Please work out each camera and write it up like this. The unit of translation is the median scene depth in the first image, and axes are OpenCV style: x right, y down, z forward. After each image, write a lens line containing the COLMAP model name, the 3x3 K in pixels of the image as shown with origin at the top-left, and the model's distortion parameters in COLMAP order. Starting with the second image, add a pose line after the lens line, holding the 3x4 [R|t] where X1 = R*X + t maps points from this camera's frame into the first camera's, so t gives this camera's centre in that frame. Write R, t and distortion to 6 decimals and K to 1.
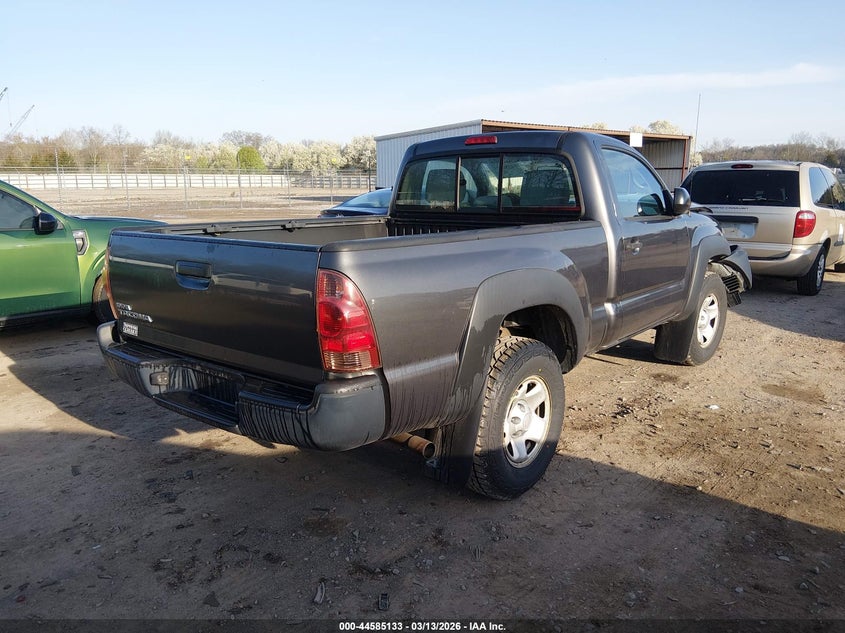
lens RADIAL K [[661.9, 0, 417.5], [0, 661.9, 316.5], [0, 0, 1]] dist [-0.011350, -0.009964]
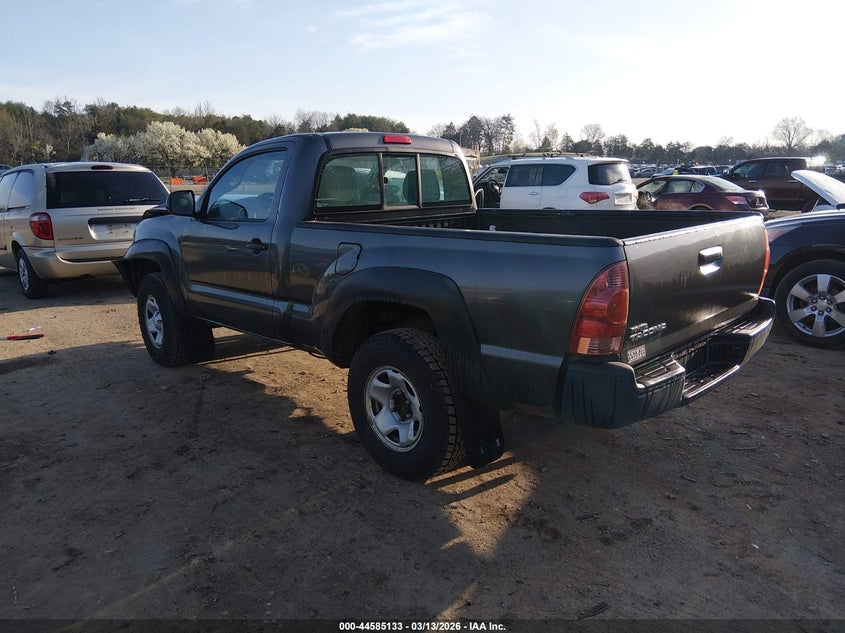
lens RADIAL K [[661.9, 0, 421.1], [0, 661.9, 315.6], [0, 0, 1]] dist [-0.011350, -0.009964]
pose [[0.073513, -0.199122, 0.977214, -0.610126], [0.206648, 0.961640, 0.180403, -0.113803], [-0.975650, 0.188677, 0.111842, 0.563968]]
